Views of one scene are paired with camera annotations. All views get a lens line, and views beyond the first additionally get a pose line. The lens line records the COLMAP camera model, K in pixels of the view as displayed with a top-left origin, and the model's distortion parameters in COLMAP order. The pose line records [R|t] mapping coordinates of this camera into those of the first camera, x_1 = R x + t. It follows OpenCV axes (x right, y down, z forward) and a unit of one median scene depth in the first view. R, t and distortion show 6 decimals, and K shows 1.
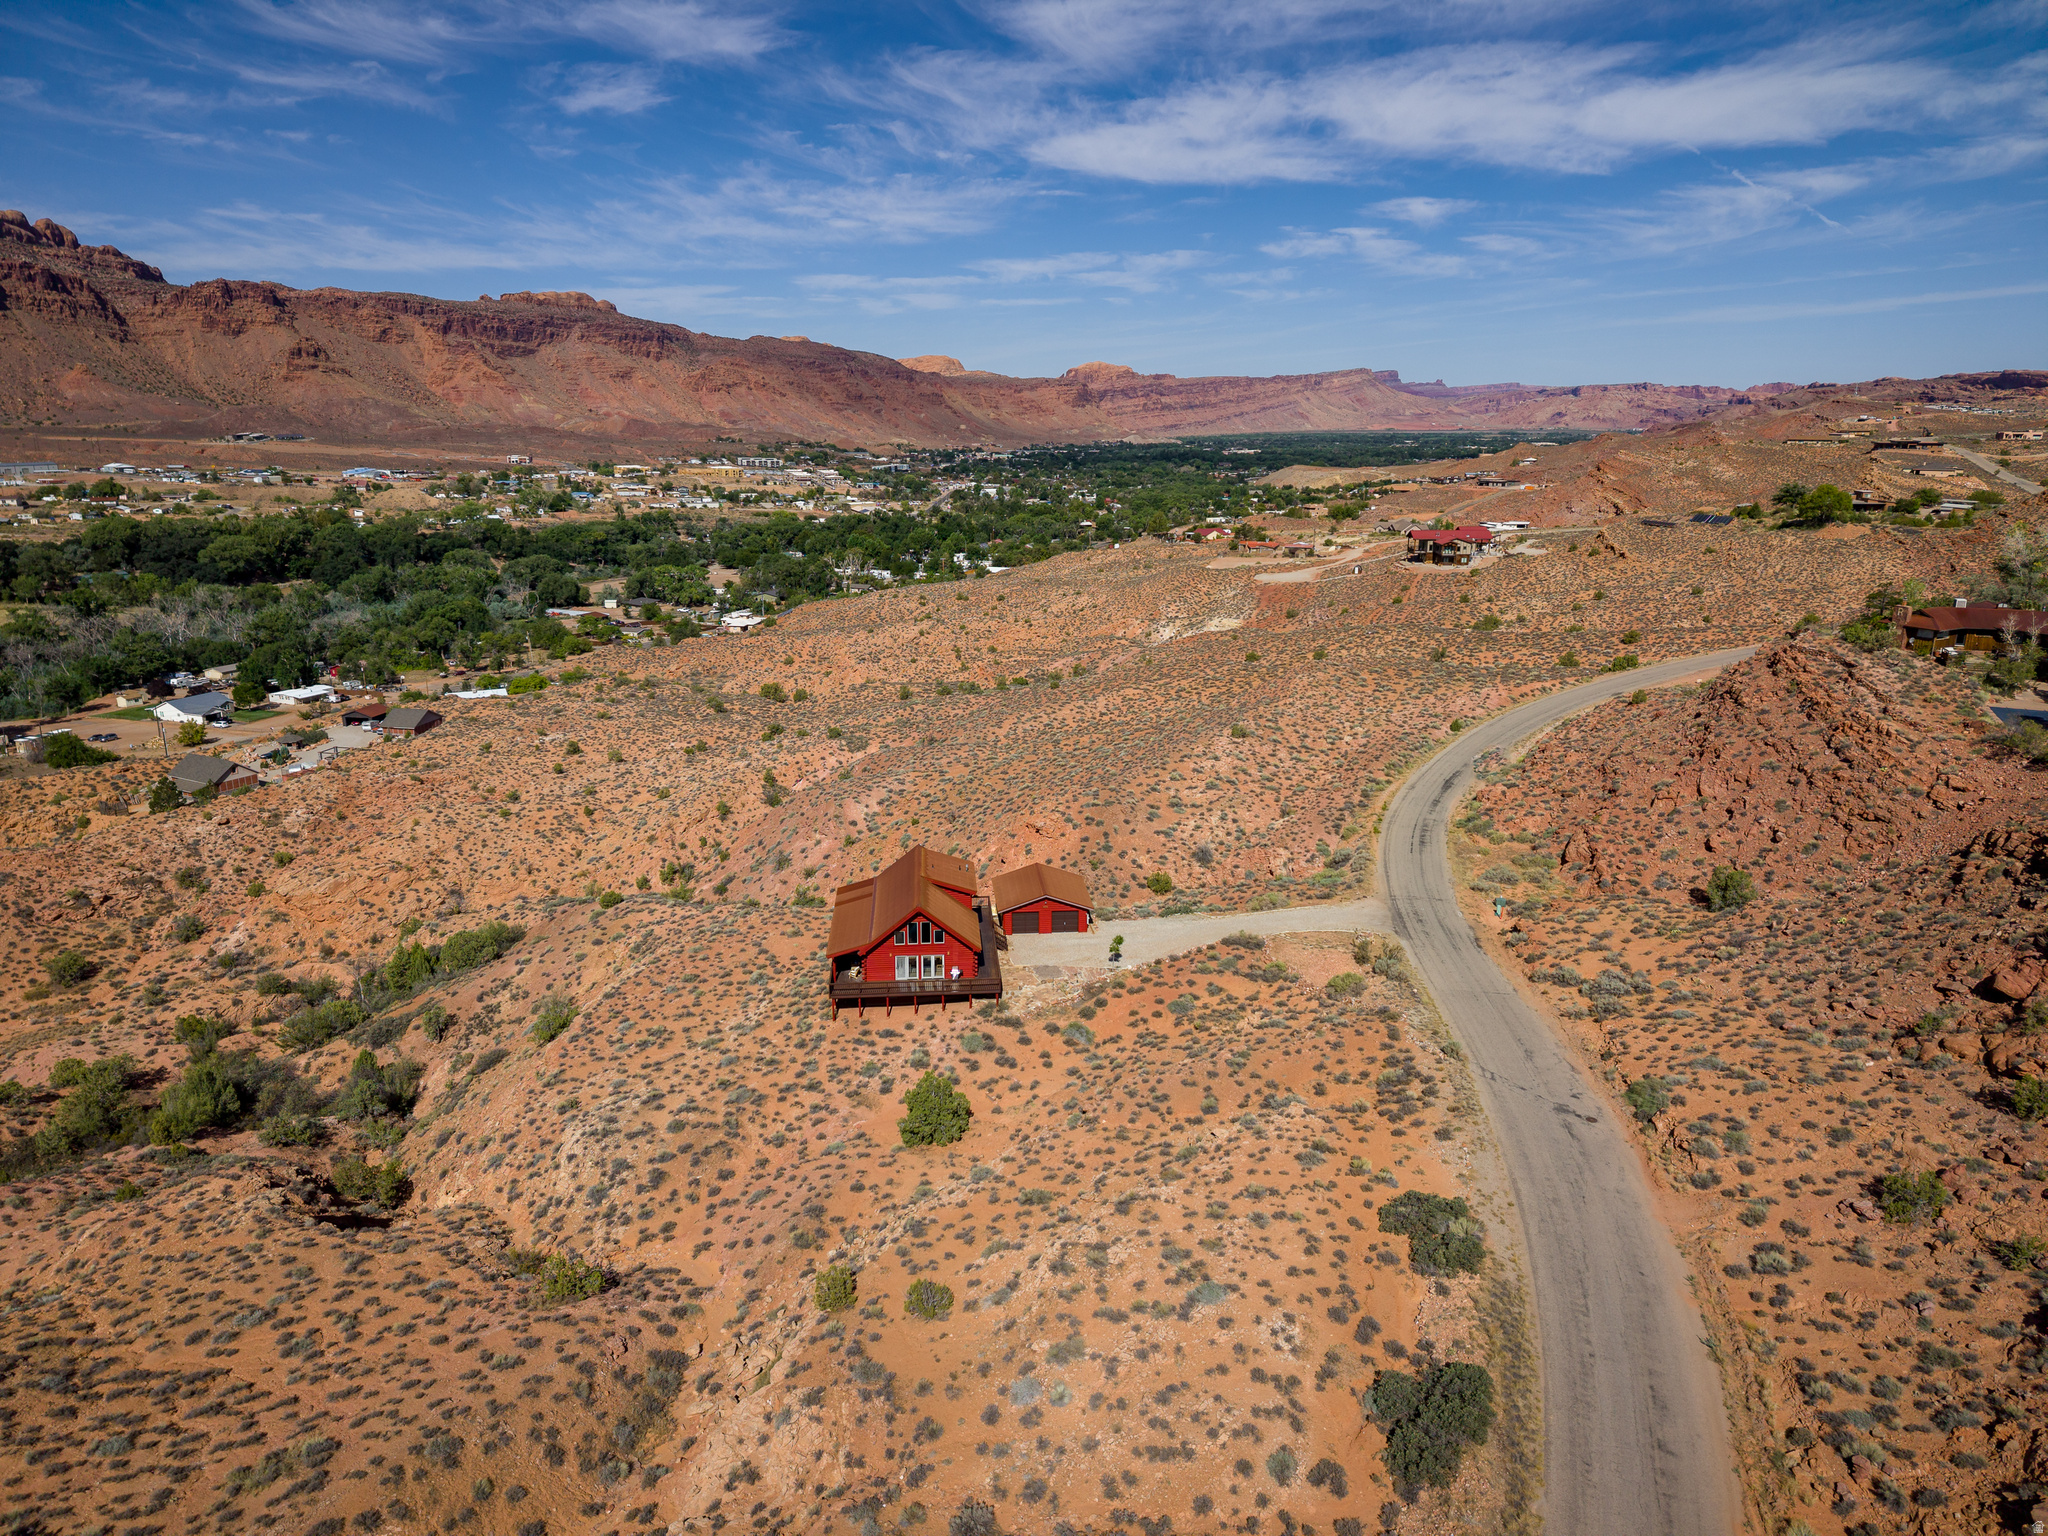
lens RADIAL K [[1380.6, 0, 1016.0], [0, 1380.6, 739.5], [0, 0, 1]] dist [0.070717, -0.068208]
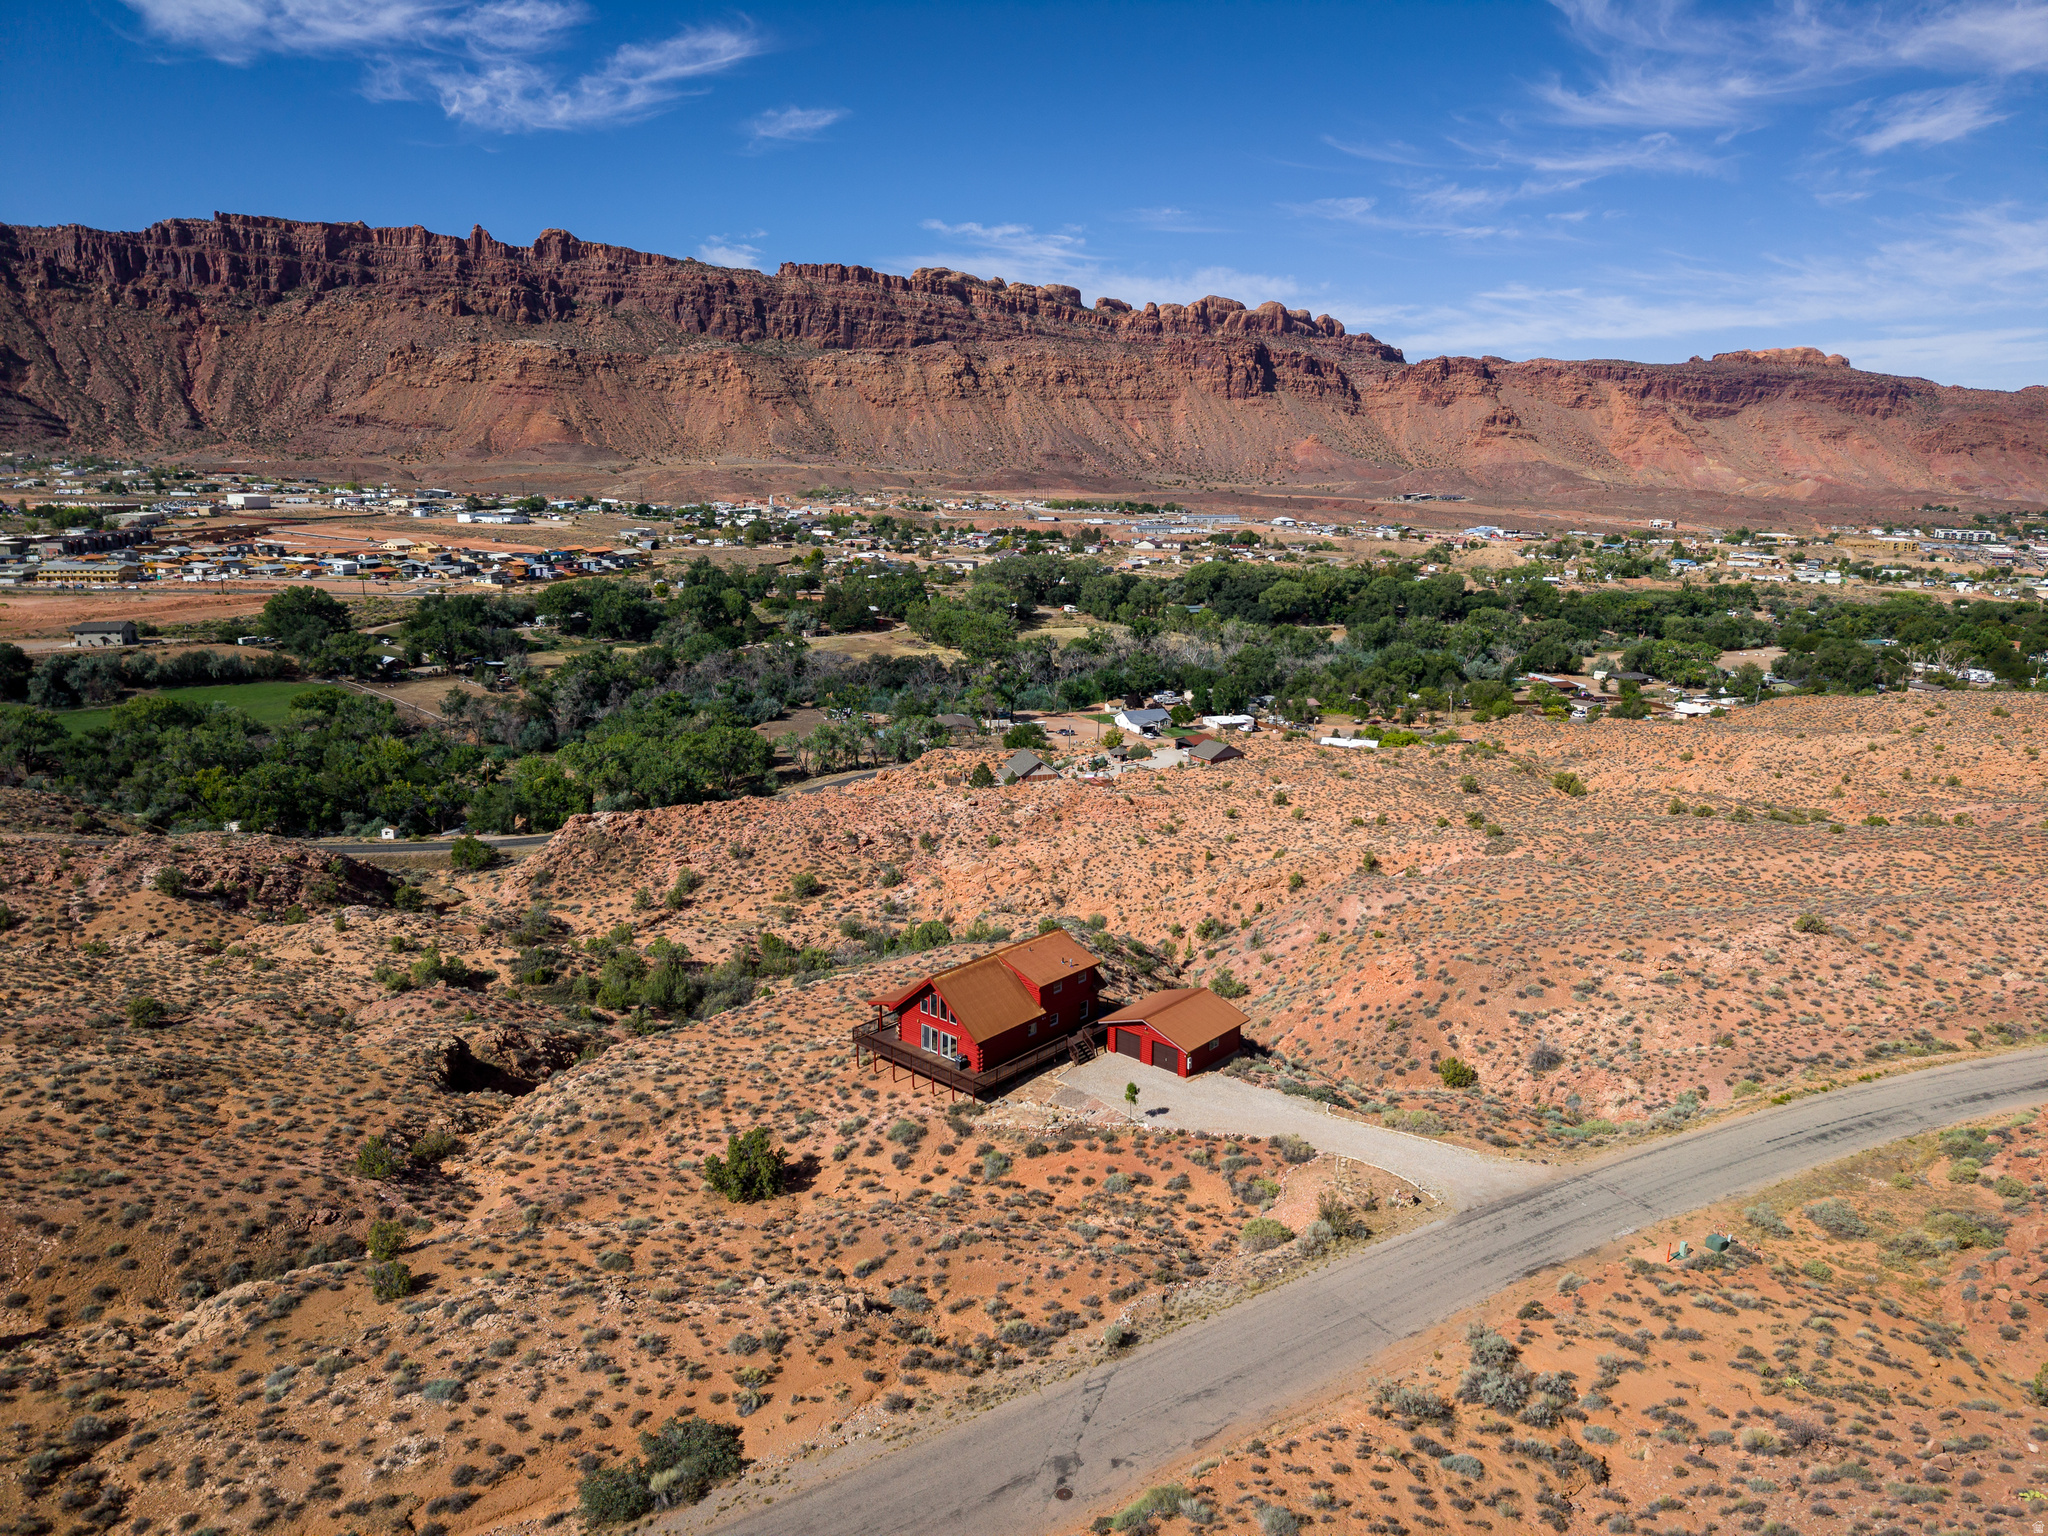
lens RADIAL K [[1375.1, 0, 1024.0], [0, 1375.1, 768.0], [0, 0, 1]] dist [0.038524, -0.027247]
pose [[0.688392, 0.161673, -0.707091, 0.066670], [-0.177222, 0.982787, 0.052174, -0.009048], [0.703355, 0.089396, 0.705195, 0.038031]]
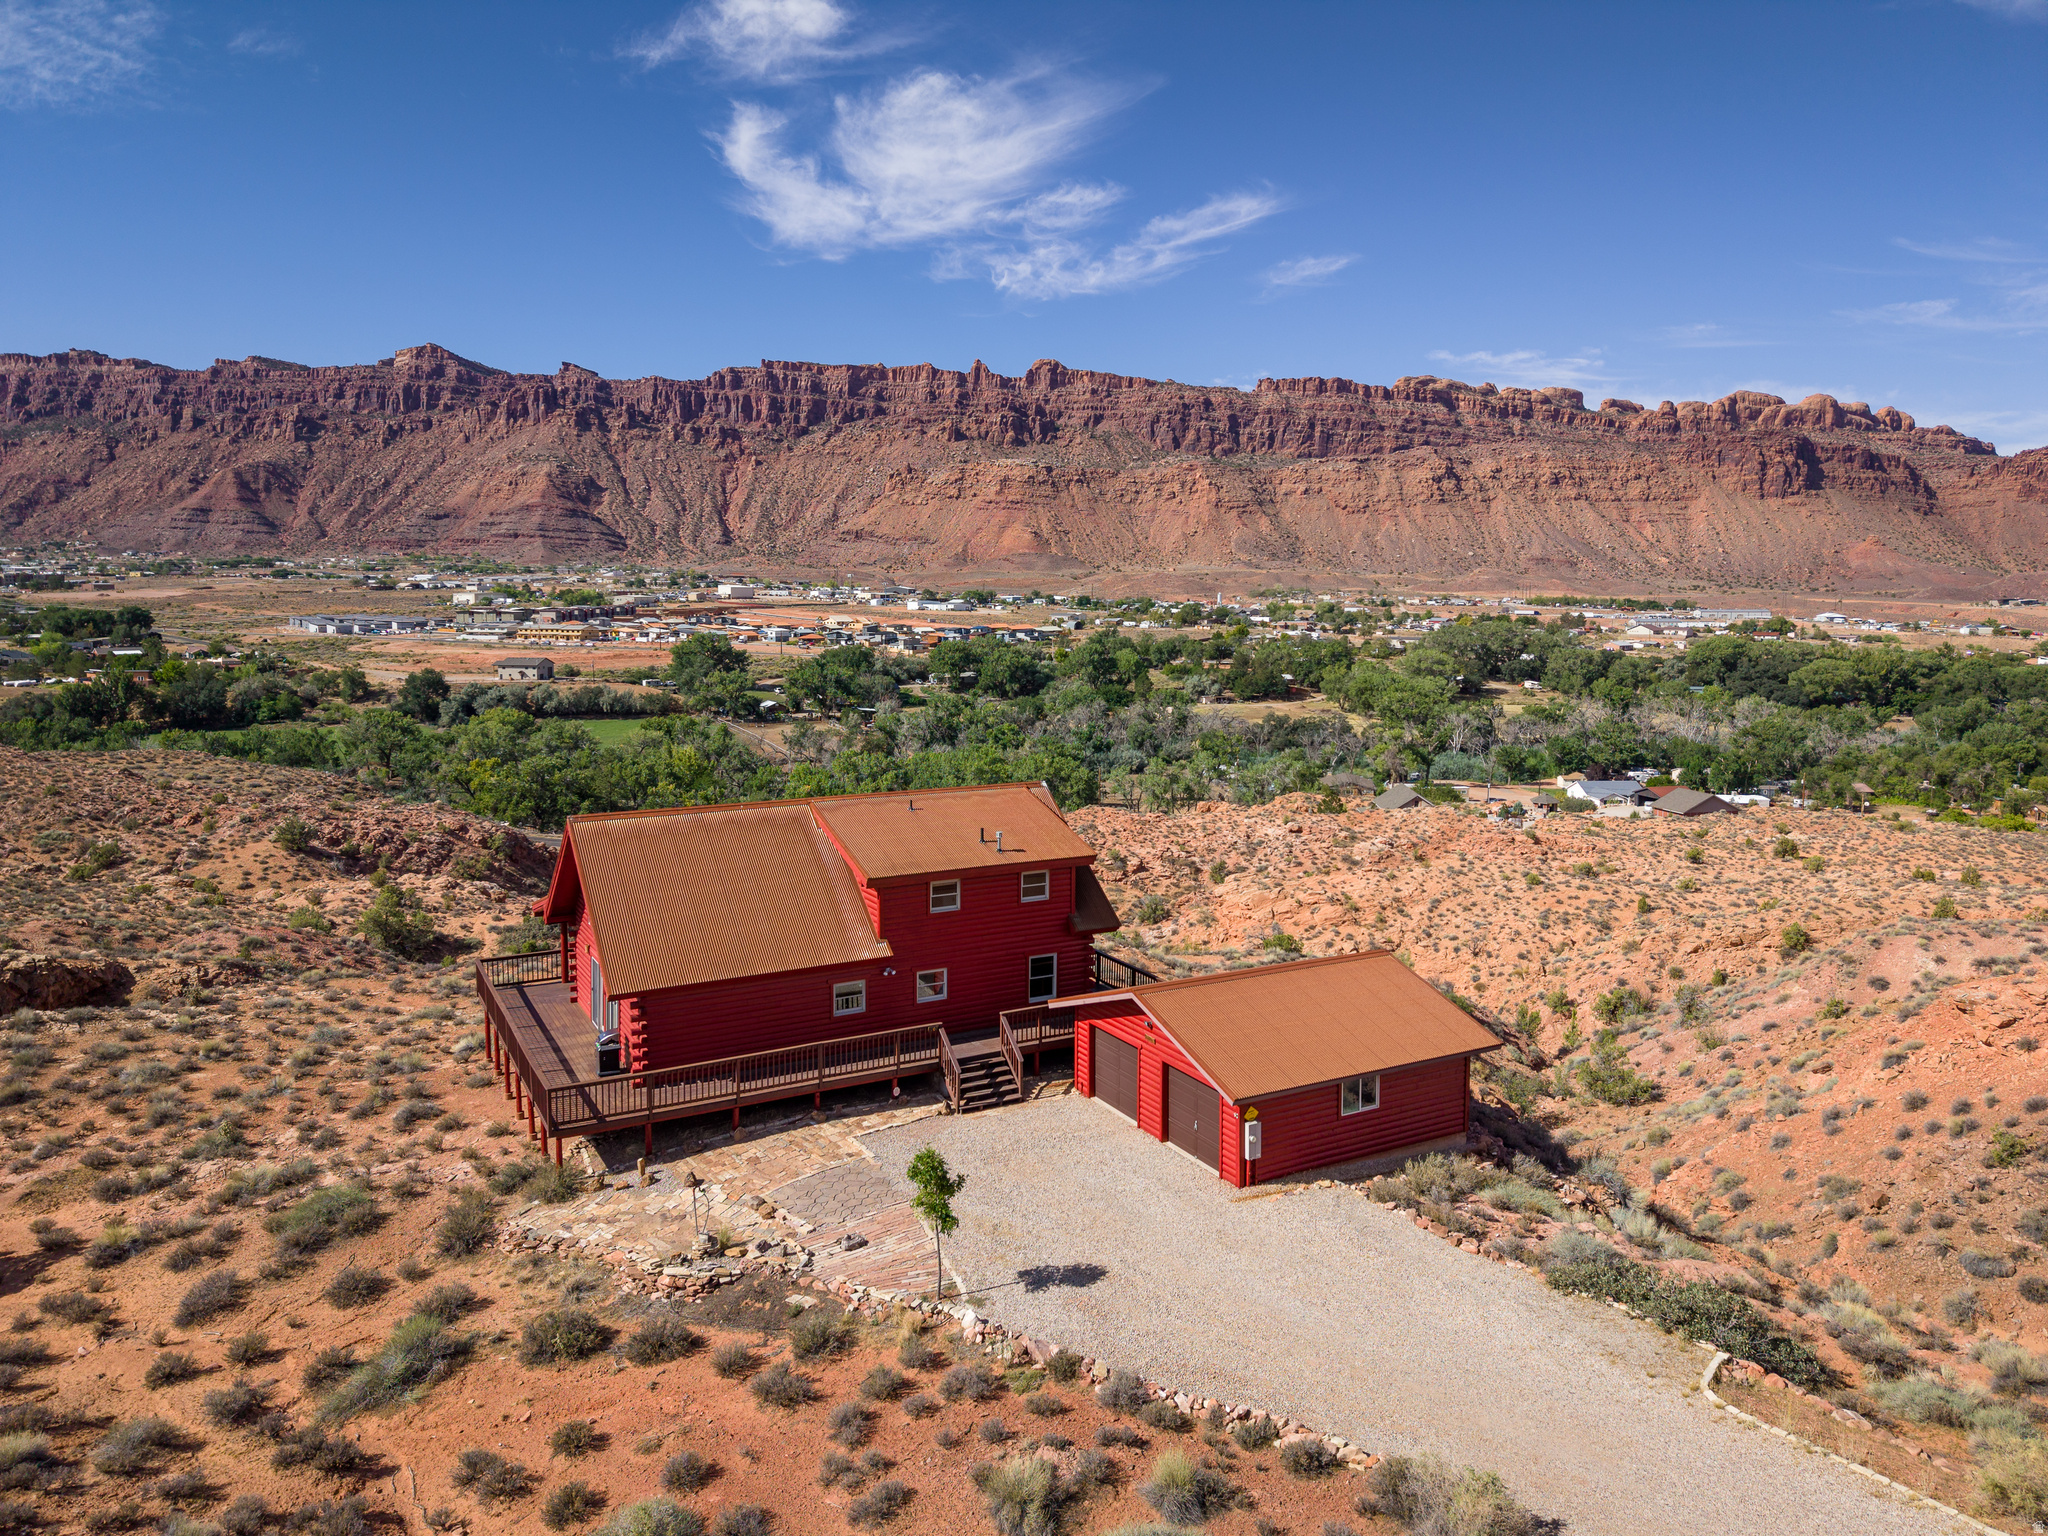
lens RADIAL K [[1402.2, 0, 1020.6], [0, 1402.2, 709.7], [0, 0, 1]] dist [0.029530, -0.039375]
pose [[0.405005, 0.080258, -0.910785, 0.032866], [-0.222424, 0.974863, -0.013003, 0.007620], [0.886847, 0.207846, 0.412676, 0.100649]]
